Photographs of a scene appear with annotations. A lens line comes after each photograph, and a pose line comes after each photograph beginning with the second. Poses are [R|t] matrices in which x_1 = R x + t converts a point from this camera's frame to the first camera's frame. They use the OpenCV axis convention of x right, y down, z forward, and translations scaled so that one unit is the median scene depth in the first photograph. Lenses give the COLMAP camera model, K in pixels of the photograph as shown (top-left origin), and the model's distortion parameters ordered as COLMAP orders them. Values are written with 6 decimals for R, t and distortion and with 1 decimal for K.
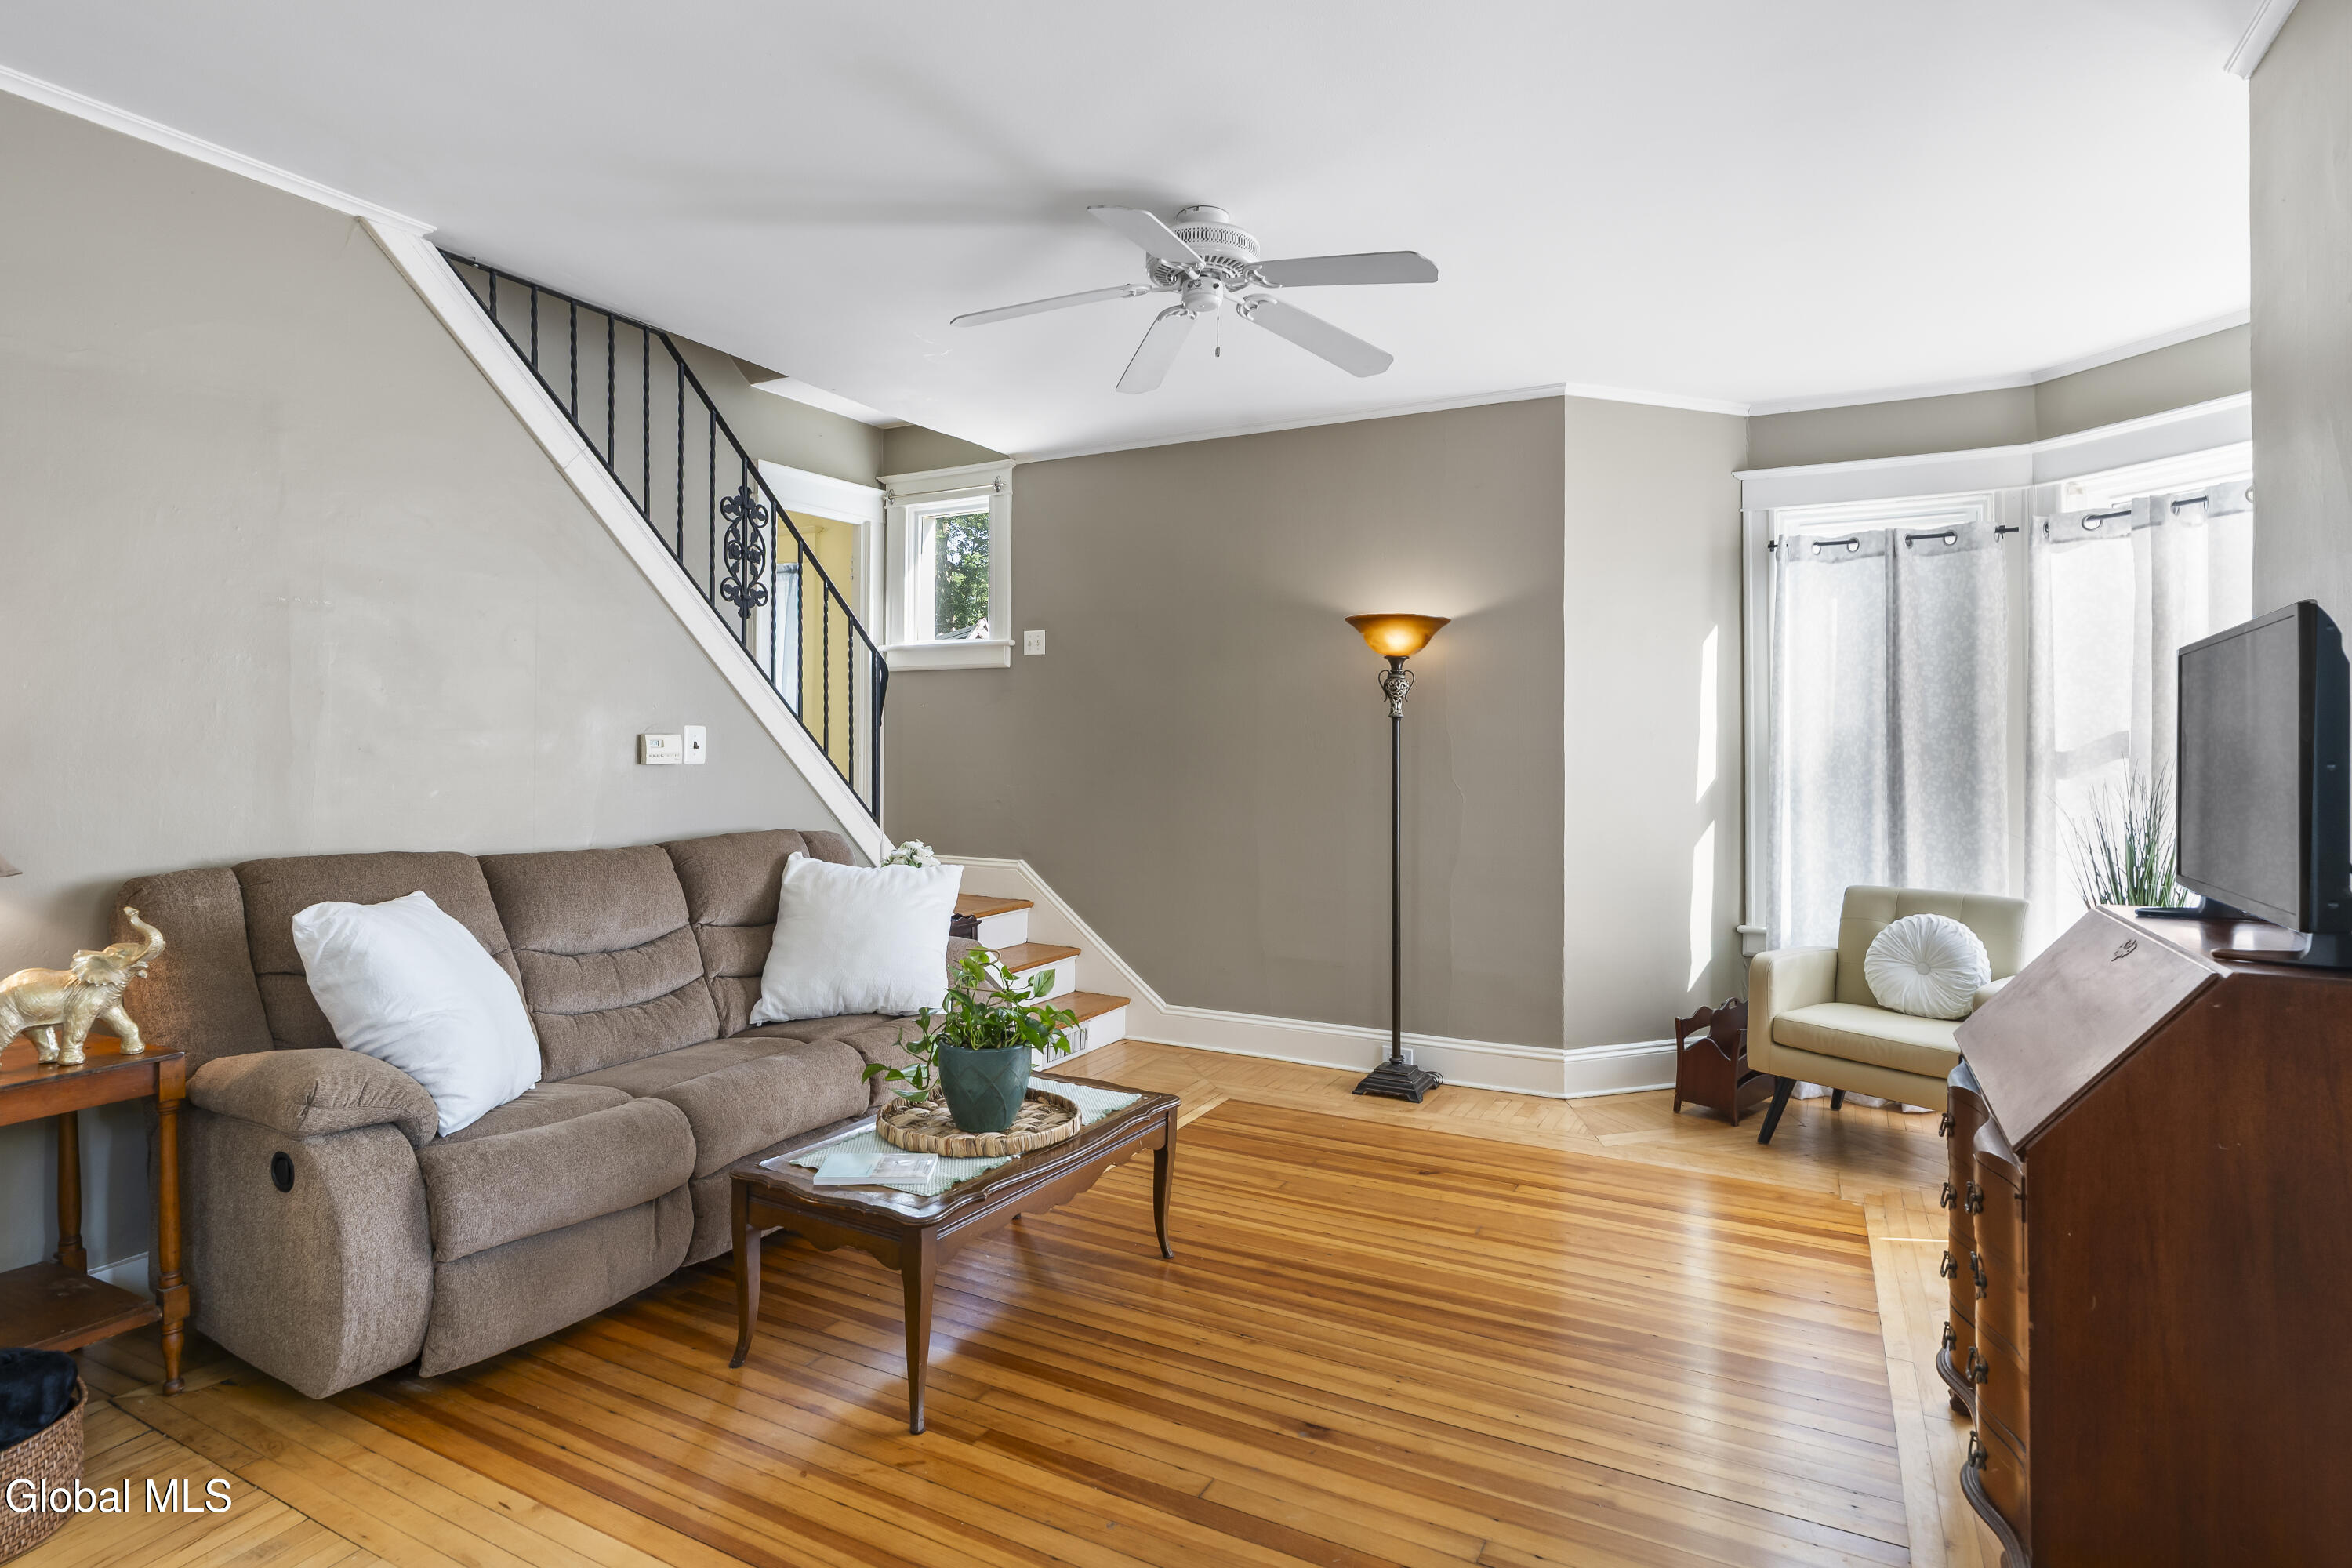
lens RADIAL K [[1218.1, 0, 1166.1], [0, 1218.1, 747.6], [0, 0, 1]] dist [0.000100, 0.000560]
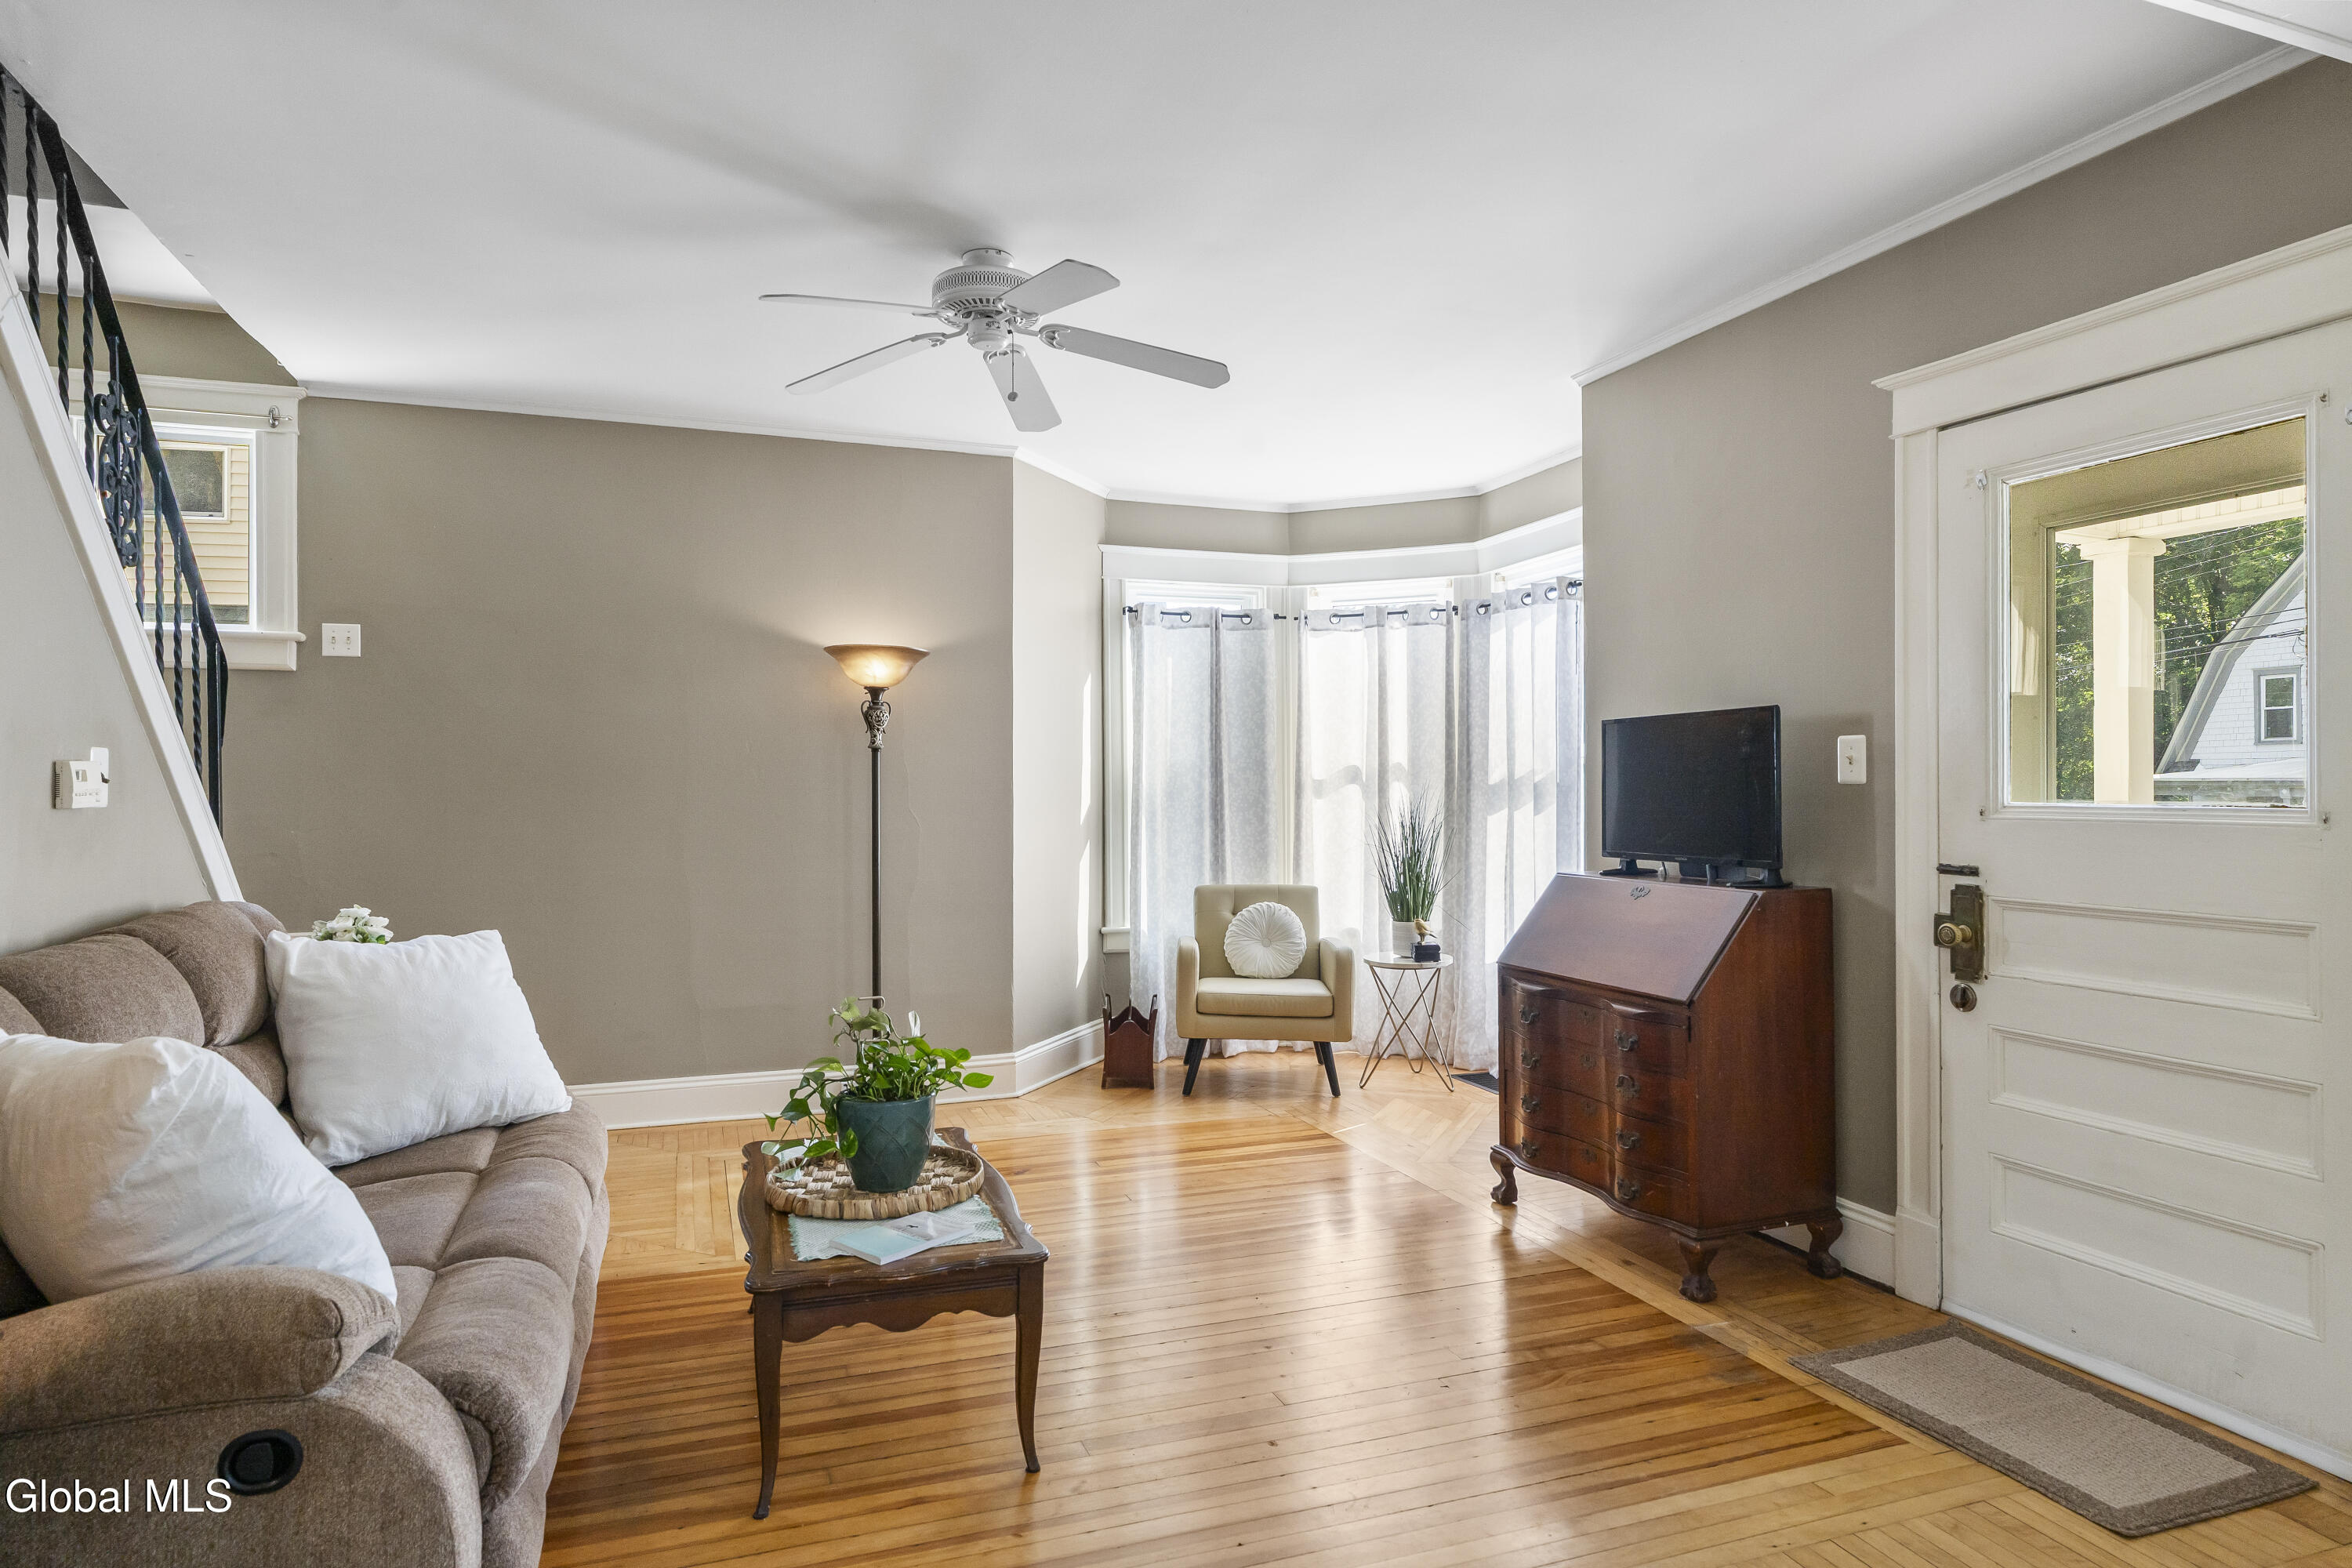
lens RADIAL K [[1332.6, 0, 1142.1], [0, 1332.6, 777.5], [0, 0, 1]] dist [0.004110, 0.000554]
pose [[0.671279, -0.002786, 0.741199, -0.499511], [0.002507, 0.999996, 0.001488, -0.001801], [-0.741200, 0.000859, 0.671283, 0.108975]]
